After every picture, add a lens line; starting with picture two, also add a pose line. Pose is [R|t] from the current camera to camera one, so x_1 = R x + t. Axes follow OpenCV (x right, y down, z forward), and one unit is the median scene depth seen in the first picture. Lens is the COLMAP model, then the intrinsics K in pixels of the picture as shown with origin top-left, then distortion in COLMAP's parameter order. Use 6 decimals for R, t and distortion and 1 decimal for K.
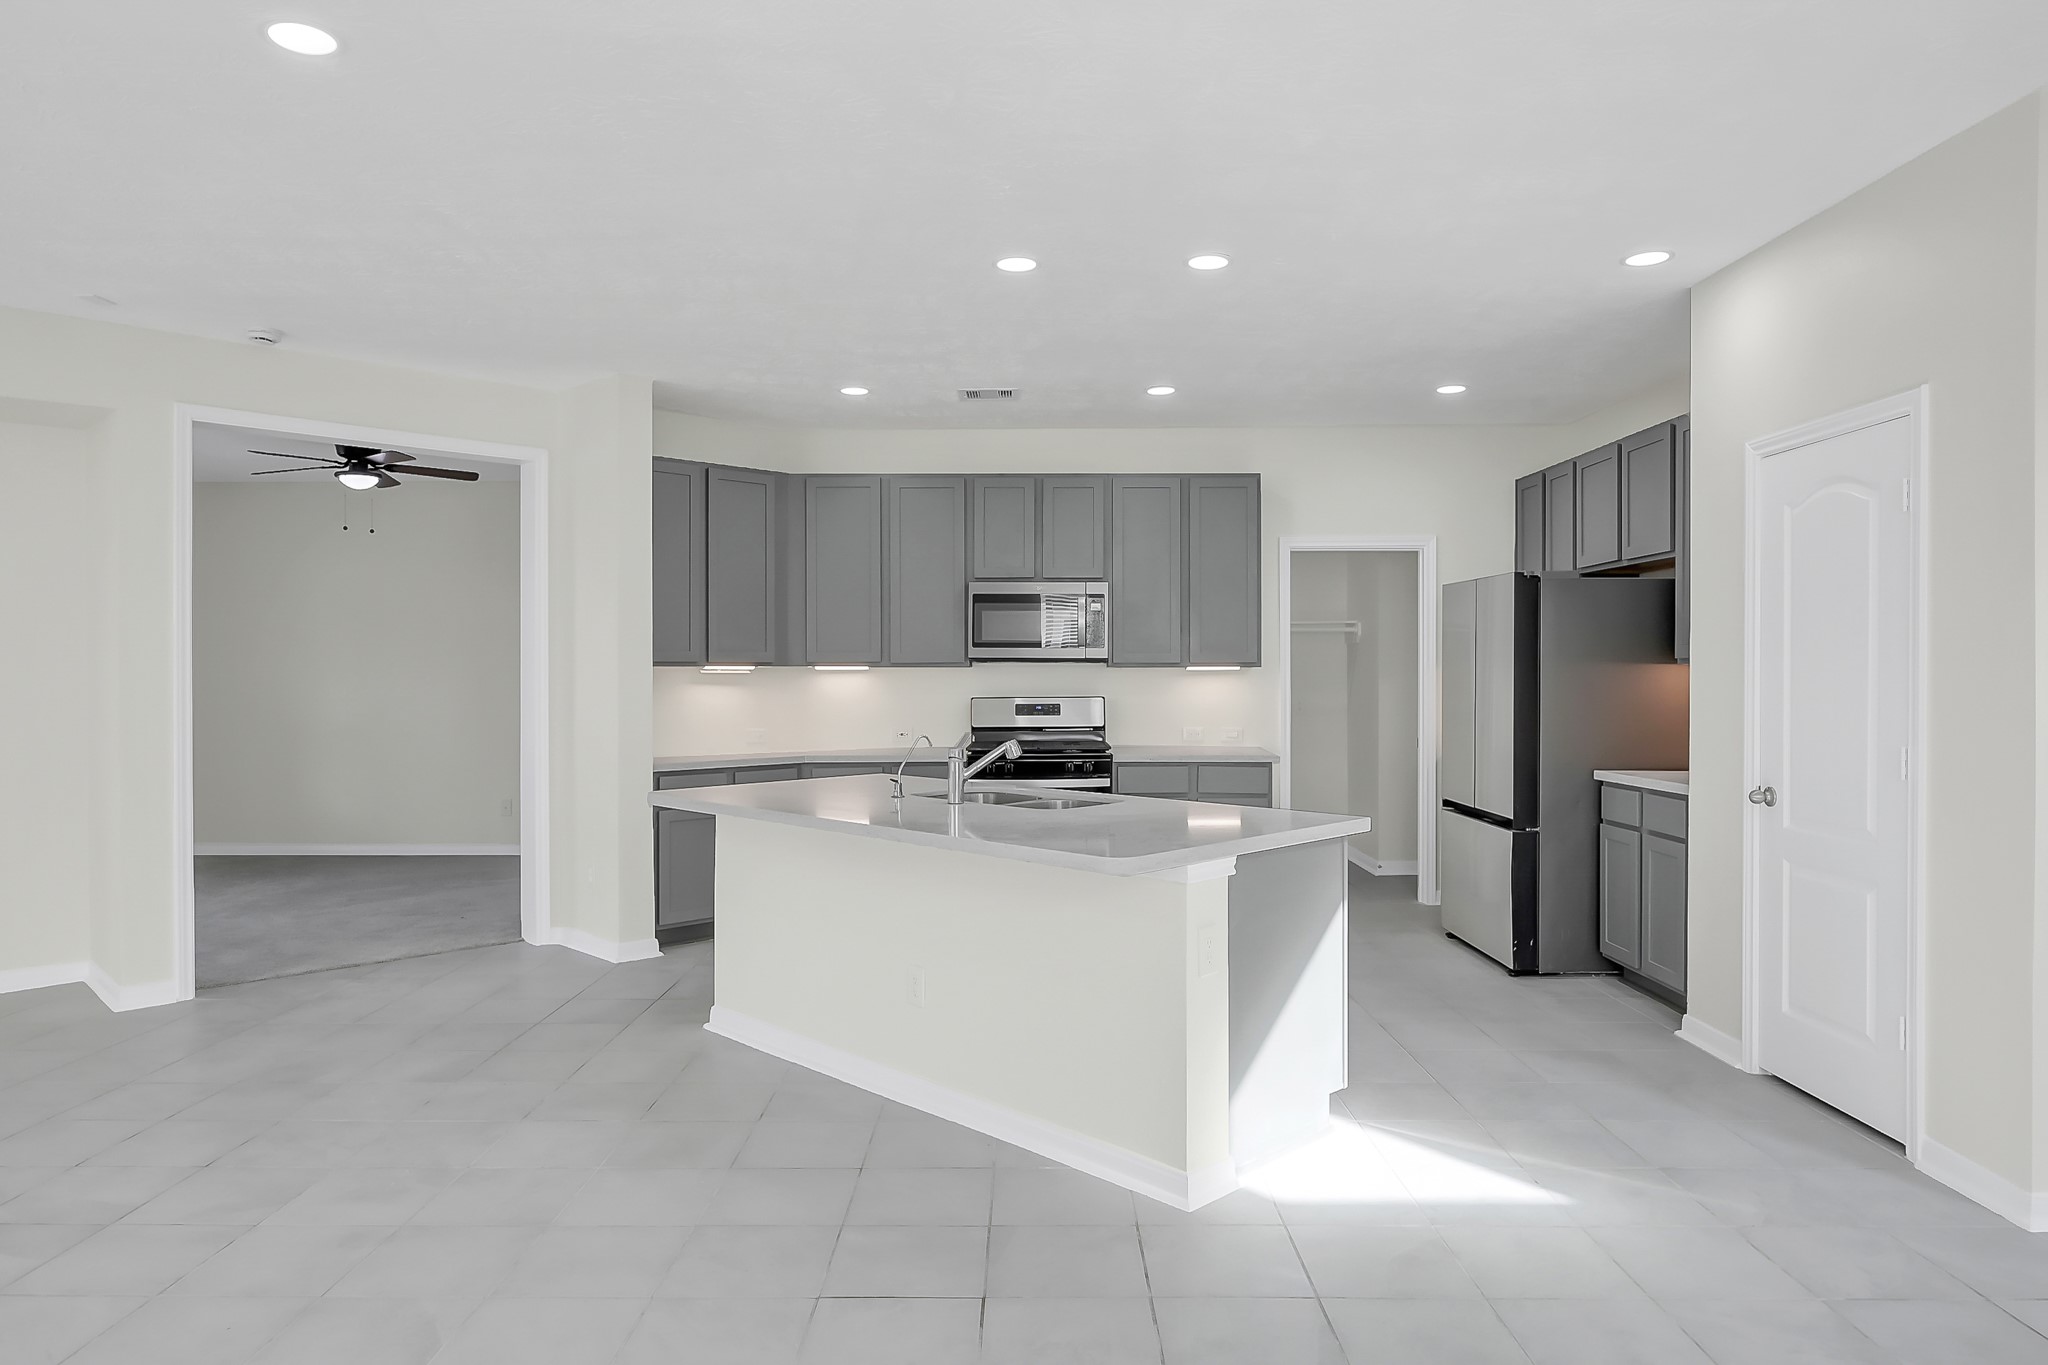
lens RADIAL K [[1272.7, 0, 1024.0], [0, 1272.7, 682.5], [0, 0, 1]] dist [-0.003423, -0.001692]
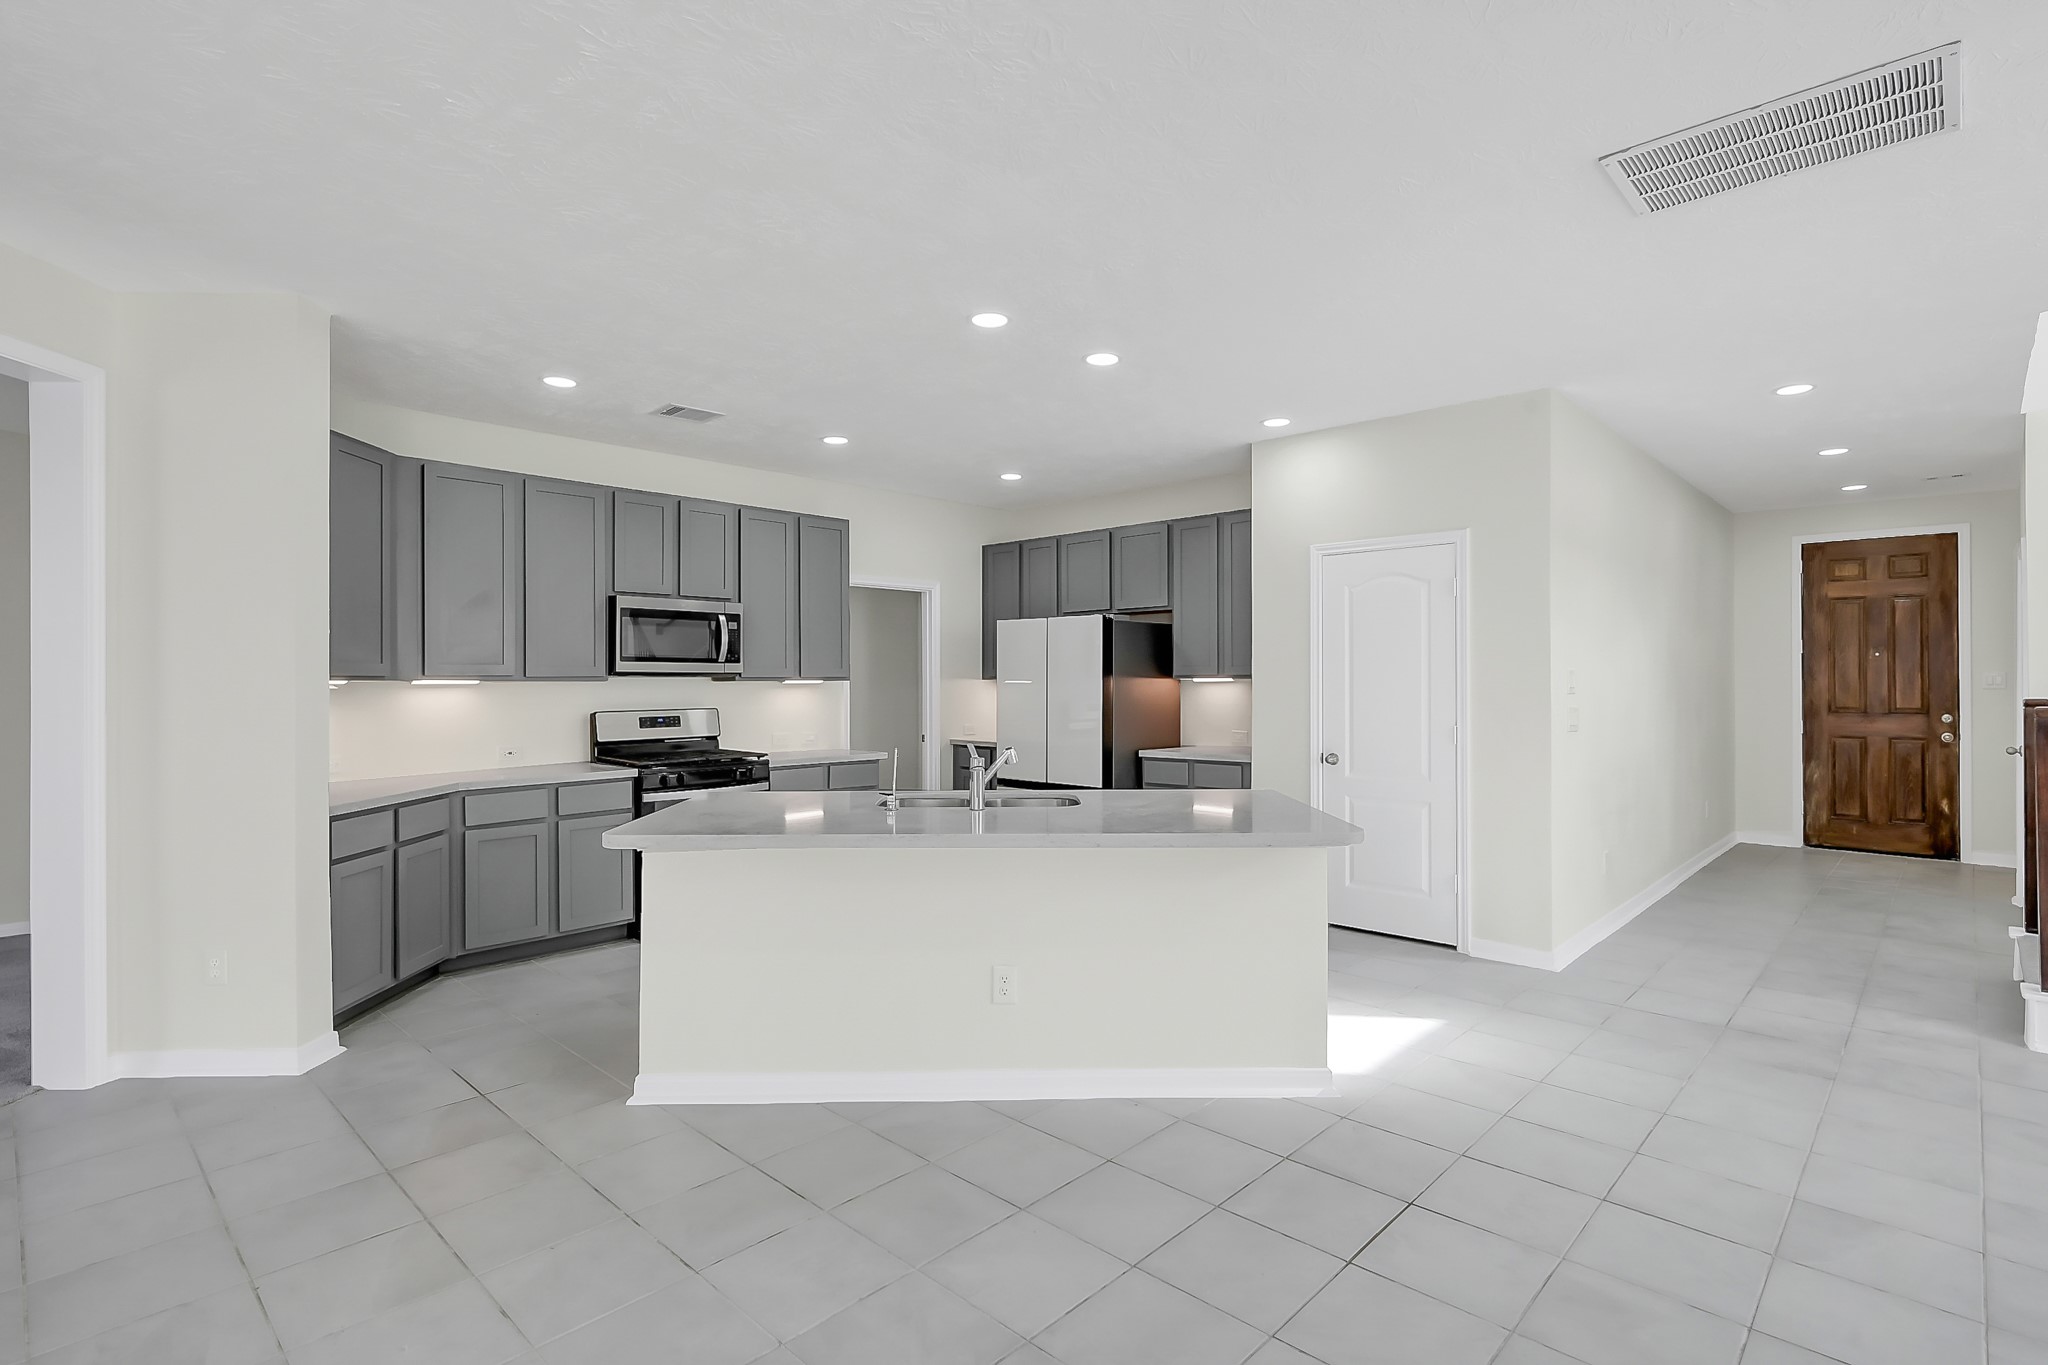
lens RADIAL K [[993.7, 0, 1021.1], [0, 993.7, 680.0], [0, 0, 1]] dist [0.003885, 0.000531]
pose [[0.685811, -0.000155, 0.727780, -0.408093], [0.008641, 0.999931, -0.007930, -0.004379], [-0.727728, 0.011728, 0.685765, 0.251731]]
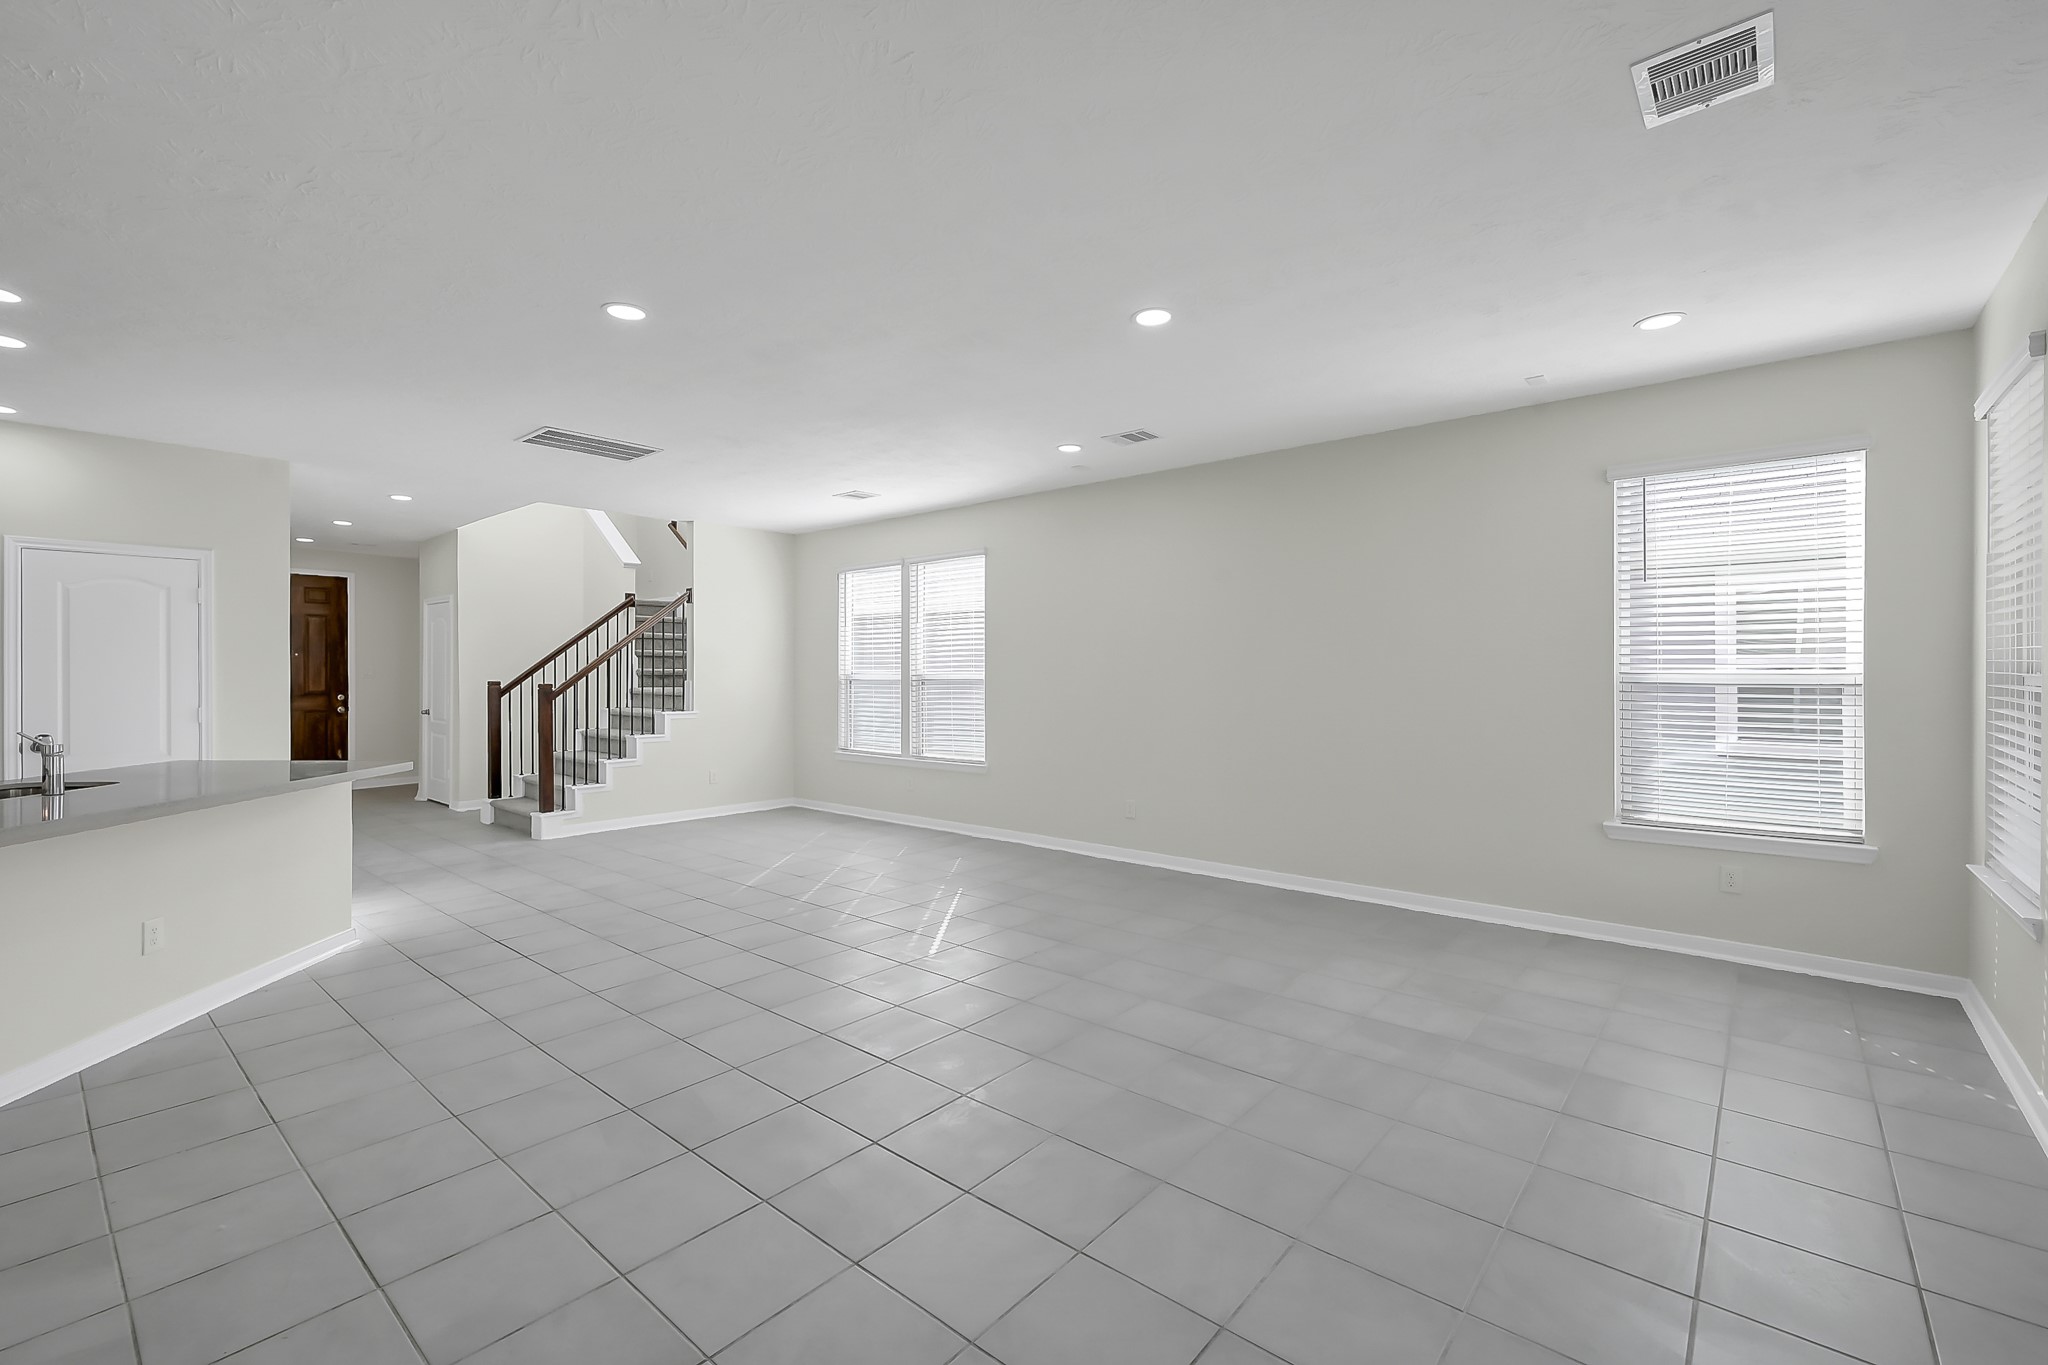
lens RADIAL K [[871.0, 0, 1031.5], [0, 871.0, 666.8], [0, 0, 1]] dist [0.001630, 0.000064]
pose [[-0.770443, 0.005728, 0.637483, -0.754088], [0.009080, 0.999957, 0.001990, -0.005690], [-0.637444, 0.007322, -0.770462, 0.661758]]
